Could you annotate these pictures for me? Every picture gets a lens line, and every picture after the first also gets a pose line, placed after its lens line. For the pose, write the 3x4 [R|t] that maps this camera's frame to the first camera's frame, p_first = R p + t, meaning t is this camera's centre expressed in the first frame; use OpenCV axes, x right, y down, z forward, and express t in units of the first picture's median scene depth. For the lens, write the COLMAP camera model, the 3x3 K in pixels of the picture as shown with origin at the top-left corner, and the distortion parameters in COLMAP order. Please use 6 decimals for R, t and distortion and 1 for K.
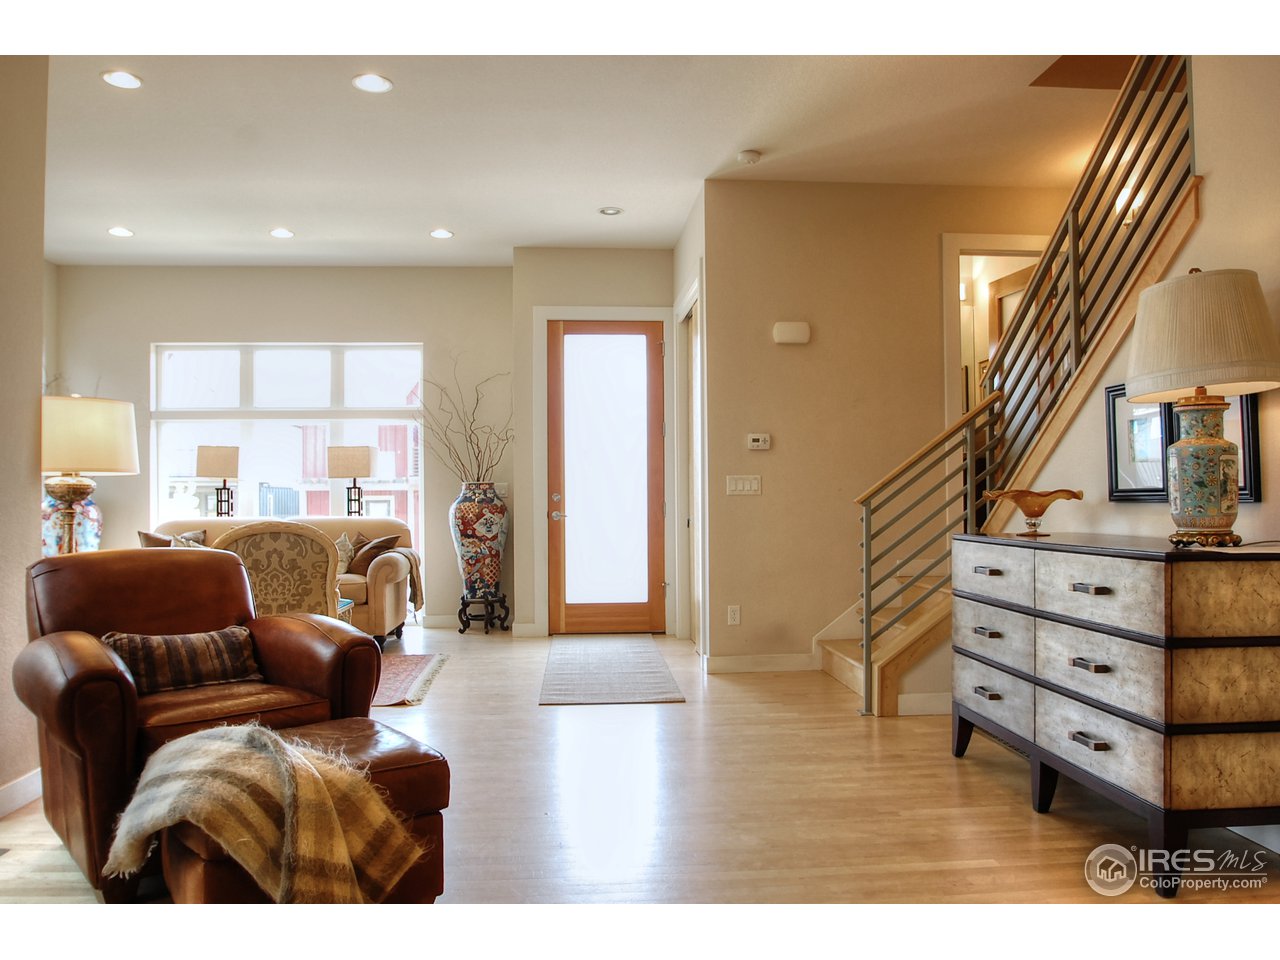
lens RADIAL K [[968.2, 0, 638.5], [0, 968.2, 479.8], [0, 0, 1]] dist [0.000725, -0.000025]
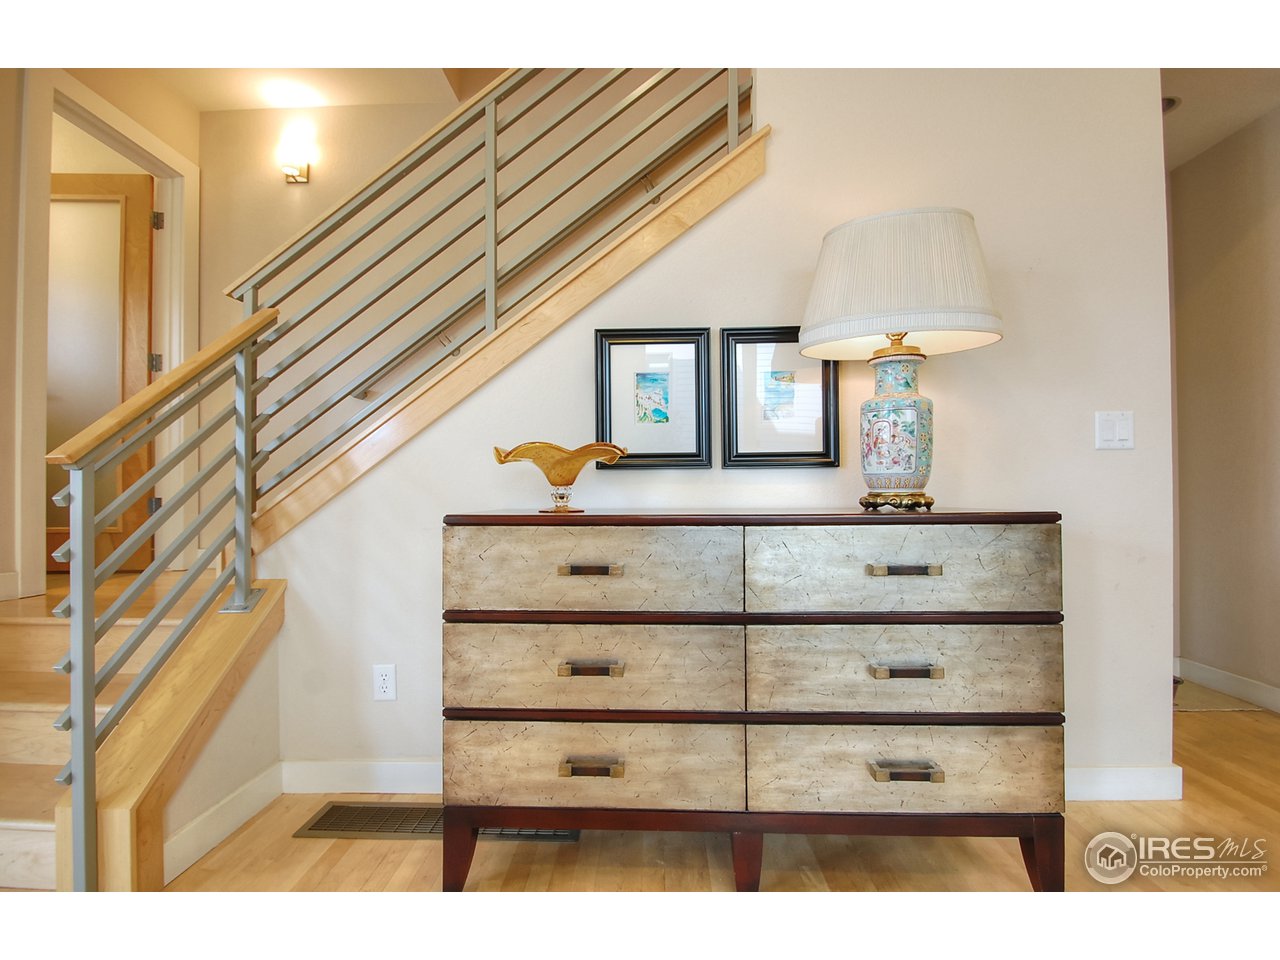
lens RADIAL K [[611.3, 0, 637.7], [0, 611.3, 484.9], [0, 0, 1]] dist [-0.008000, -0.000416]
pose [[0.129270, 0.007670, 0.991580, -0.027968], [-0.009218, 0.999936, -0.006533, 0.046794], [-0.991567, -0.008296, 0.129332, 1.028046]]
